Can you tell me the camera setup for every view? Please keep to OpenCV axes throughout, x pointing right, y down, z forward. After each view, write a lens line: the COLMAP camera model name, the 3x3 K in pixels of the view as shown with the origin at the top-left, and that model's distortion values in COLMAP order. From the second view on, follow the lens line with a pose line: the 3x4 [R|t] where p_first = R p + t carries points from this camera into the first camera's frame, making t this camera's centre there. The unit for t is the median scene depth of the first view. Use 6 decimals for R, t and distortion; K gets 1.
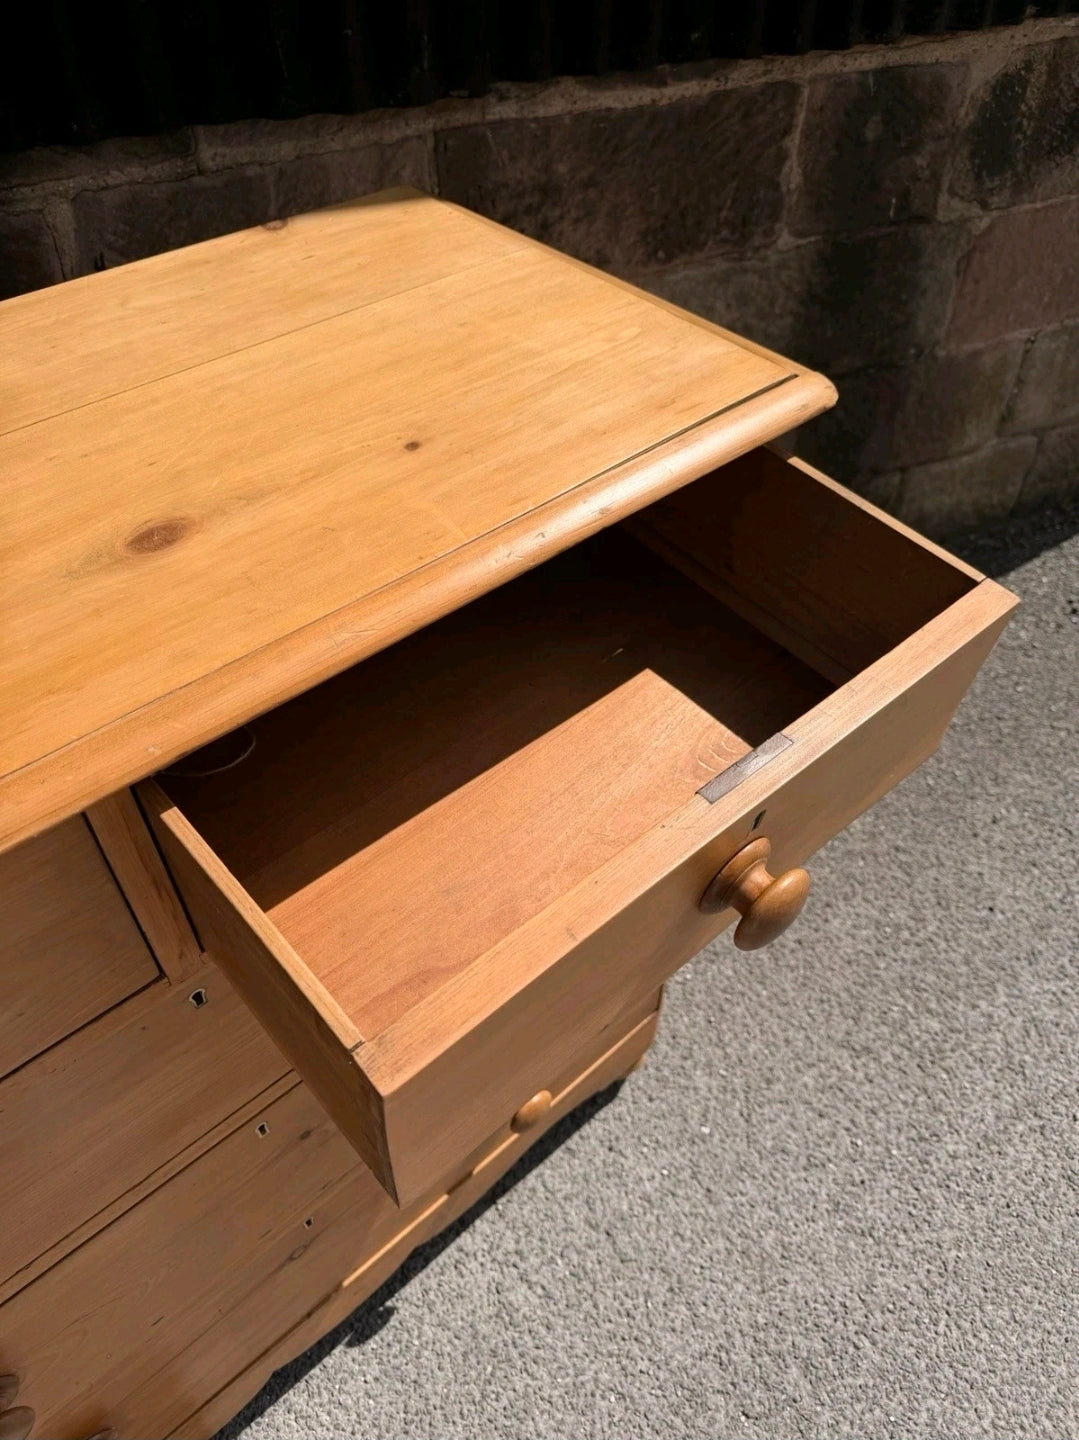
lens RADIAL K [[1033.5, 0, 550.3], [0, 1033.5, 726.2], [0, 0, 1]] dist [0.005763, -0.018542]
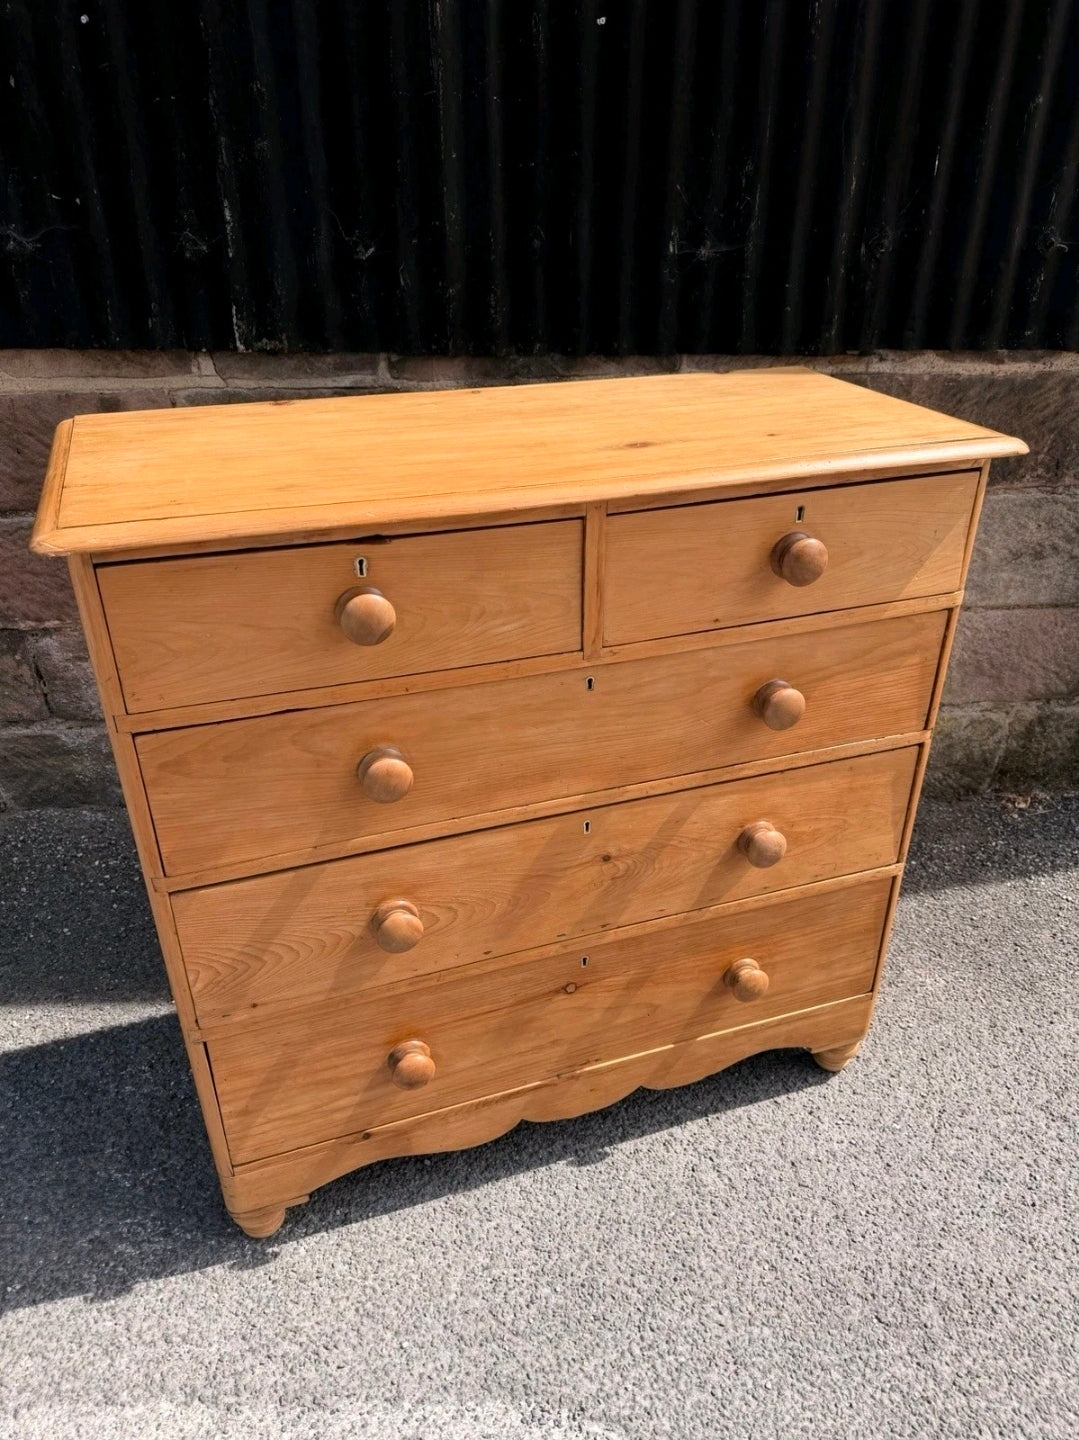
lens RADIAL K [[1033.5, 0, 544.5], [0, 1033.5, 723.7], [0, 0, 1]] dist [0.005763, -0.018542]
pose [[0.922526, 0.177362, -0.342766, 0.109812], [-0.272088, 0.928766, -0.251718, 0.395302], [0.273704, 0.325479, 0.905069, -0.323395]]
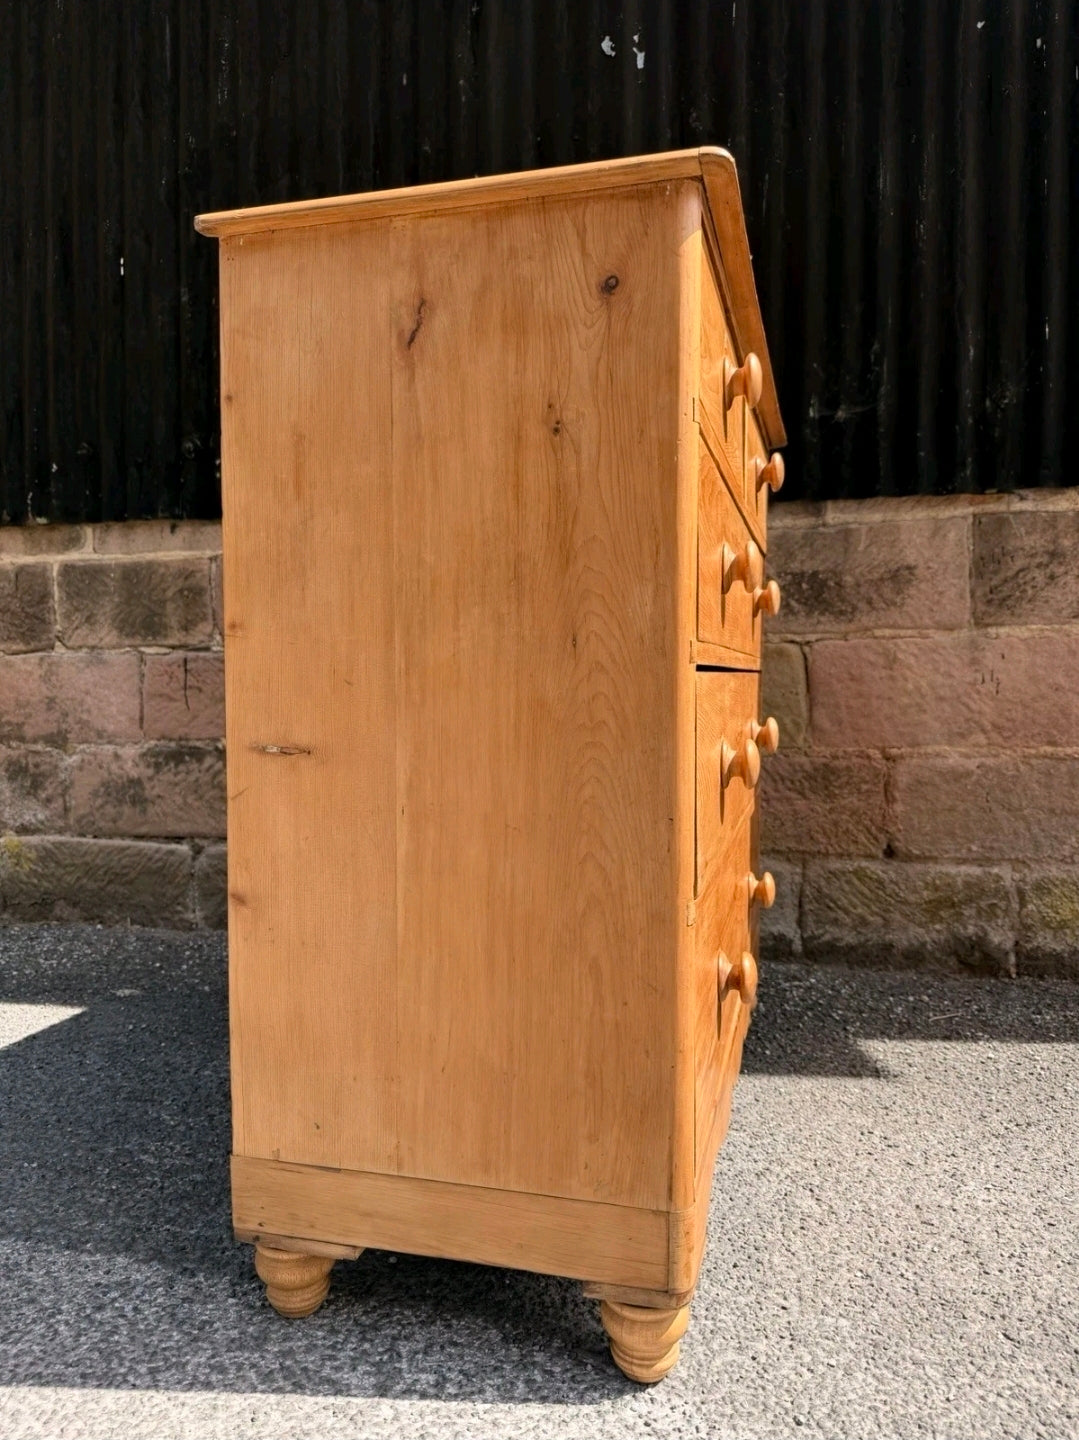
lens RADIAL K [[1033.5, 0, 539.7], [0, 1033.5, 718.9], [0, 0, 1]] dist [0.005763, -0.018542]
pose [[0.783514, 0.009814, -0.621296, 0.363849], [-0.443346, 0.709404, -0.547896, 0.838871], [0.435373, 0.704733, 0.560180, 0.014254]]
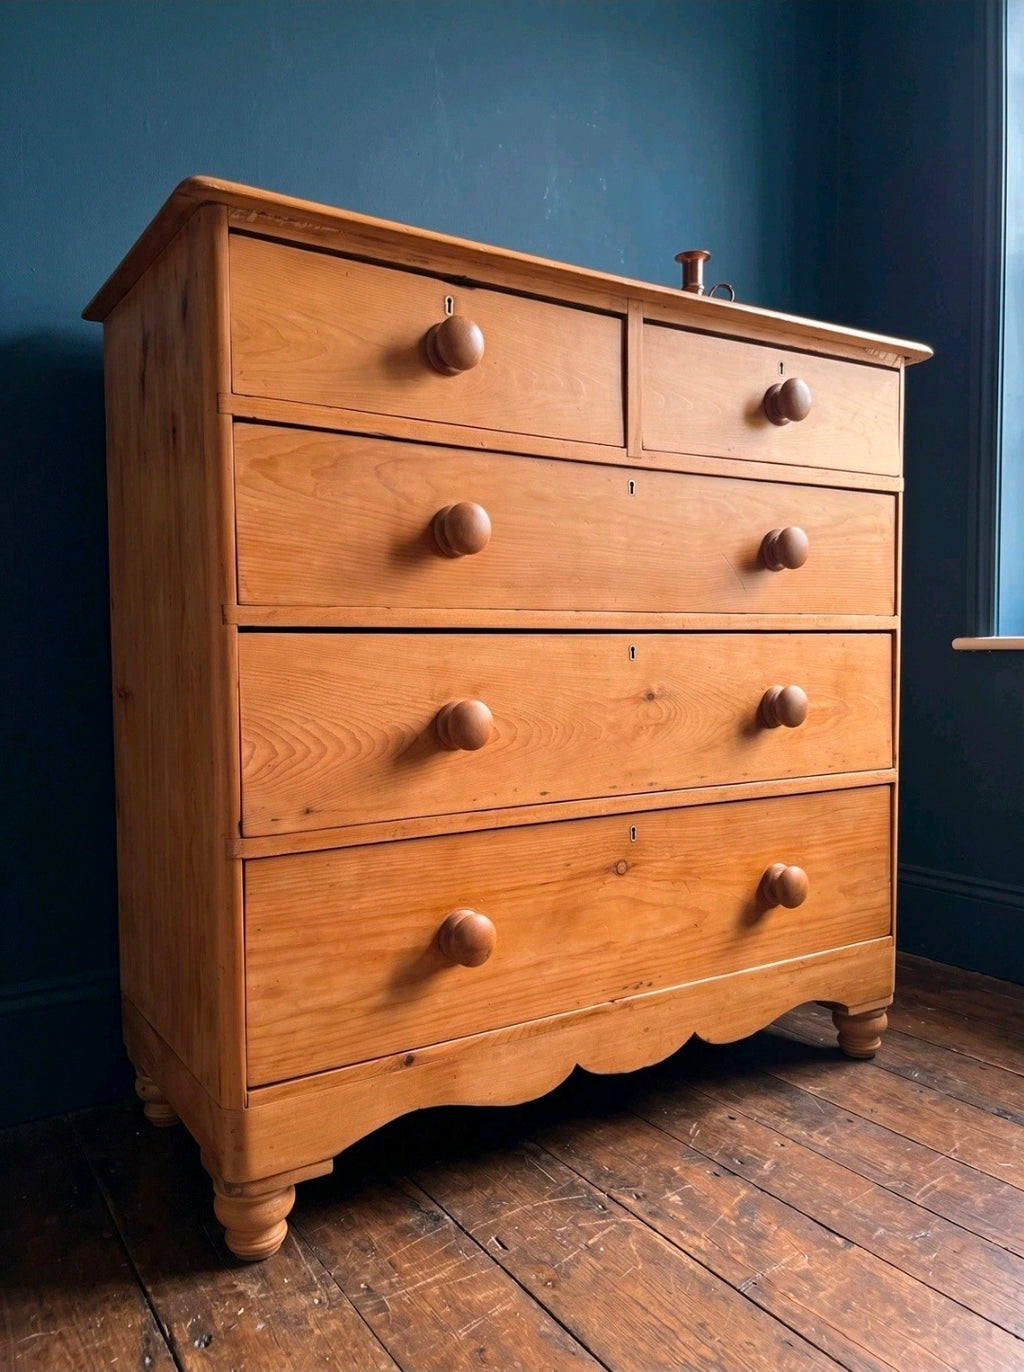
lens RADIAL K [[1039.3, 0, 515.7], [0, 1039.3, 684.7], [0, 0, 1]] dist [0.008176, -0.021488]
pose [[0.986018, -0.013557, -0.166084, -0.115904], [-0.106020, 0.717901, -0.688025, 0.922613], [0.128559, 0.696013, 0.706426, -0.074566]]
